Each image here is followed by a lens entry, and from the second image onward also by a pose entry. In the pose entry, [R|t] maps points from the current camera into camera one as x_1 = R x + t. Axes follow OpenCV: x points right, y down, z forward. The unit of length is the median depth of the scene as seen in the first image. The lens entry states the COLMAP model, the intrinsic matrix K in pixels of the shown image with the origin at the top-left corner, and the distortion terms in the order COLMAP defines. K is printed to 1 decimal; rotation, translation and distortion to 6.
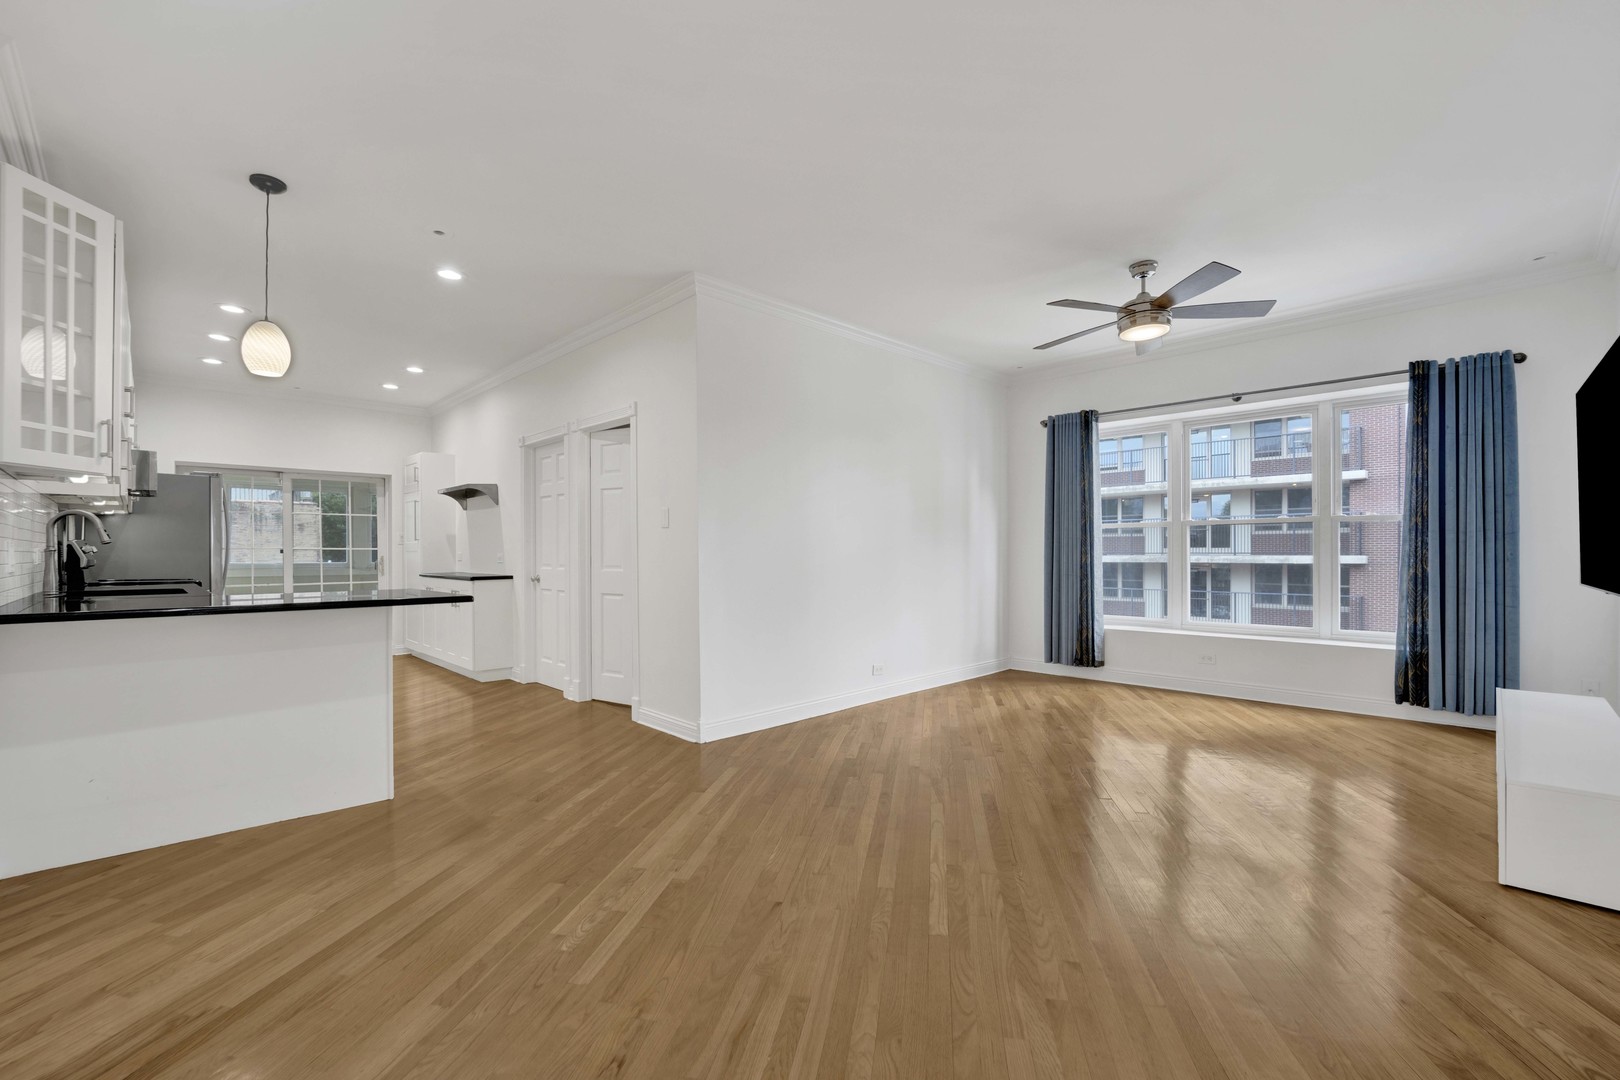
lens RADIAL K [[684.1, 0, 810.7], [0, 684.1, 566.8], [0, 0, 1]] dist [-0.021776, -0.000126]
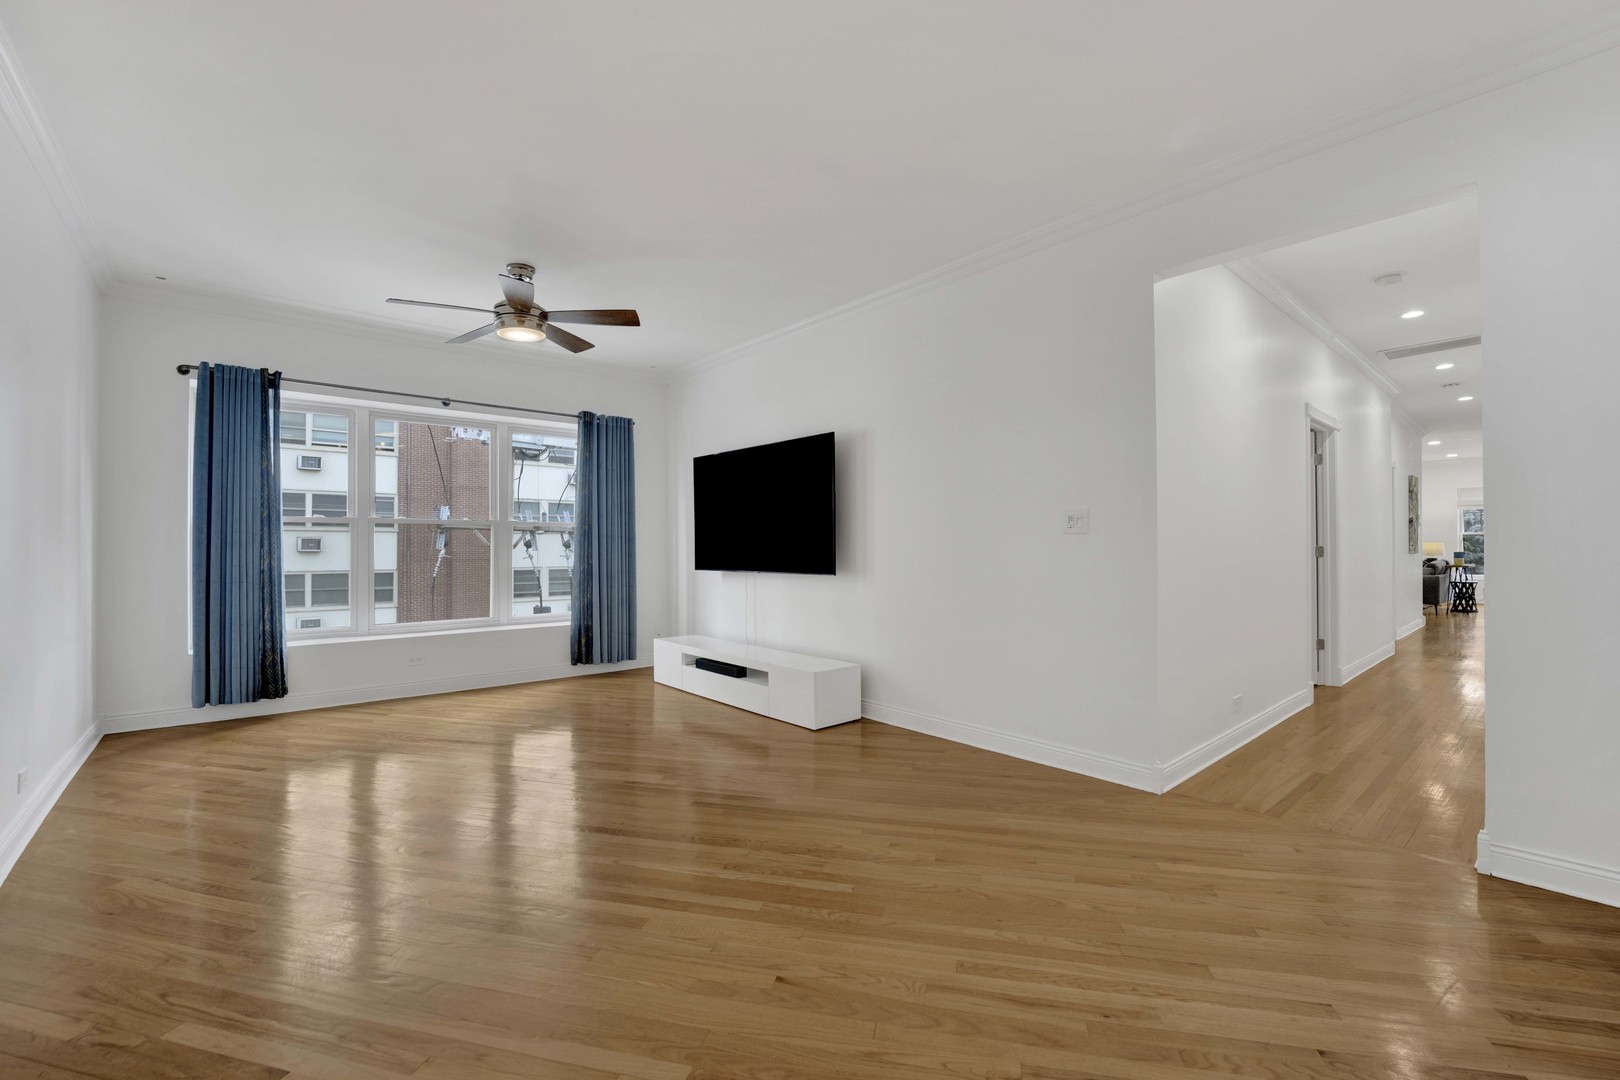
lens RADIAL K [[684.1, 0, 805.9], [0, 684.1, 542.9], [0, 0, 1]] dist [-0.021776, -0.000126]
pose [[0.060104, 0.012328, 0.998116, -0.441648], [0.022029, 0.999664, -0.013674, -0.009114], [-0.997949, 0.022809, 0.059813, 0.463503]]
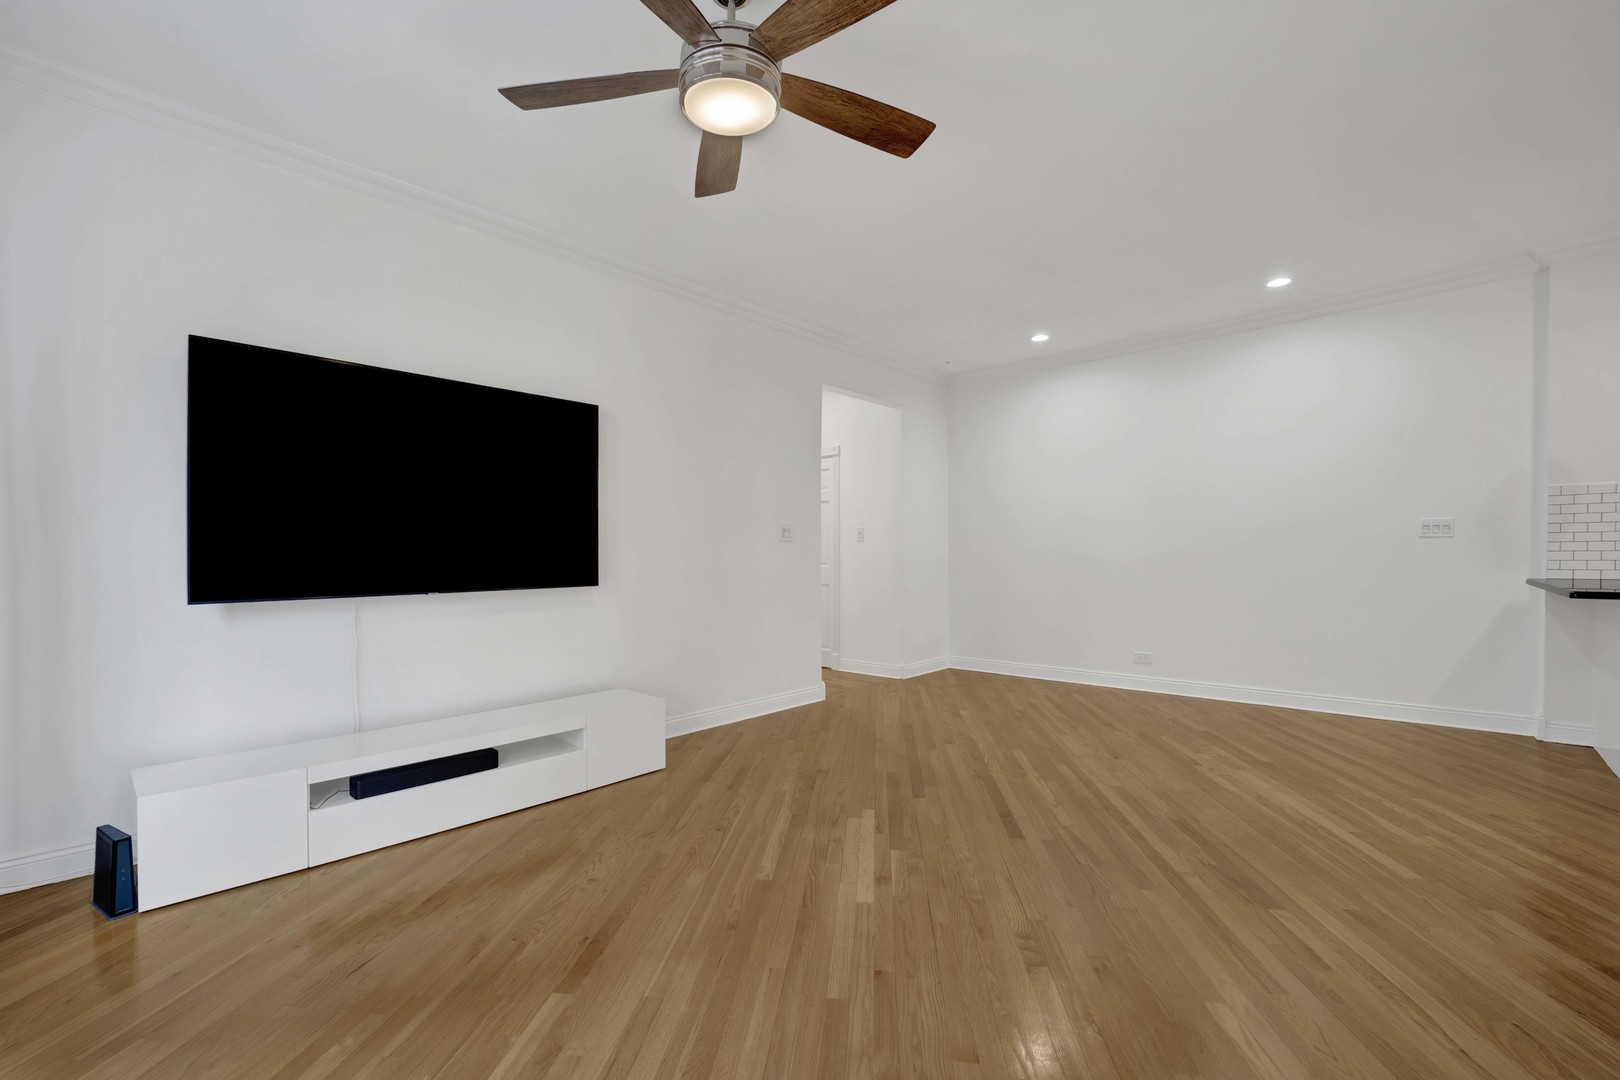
lens RADIAL K [[684.1, 0, 798.2], [0, 684.1, 556.0], [0, 0, 1]] dist [-0.021776, -0.000126]
pose [[-0.998355, 0.012126, -0.056040, 0.420532], [0.010815, 0.999662, 0.023638, -0.026048], [0.056307, 0.022993, -0.998149, 1.335335]]
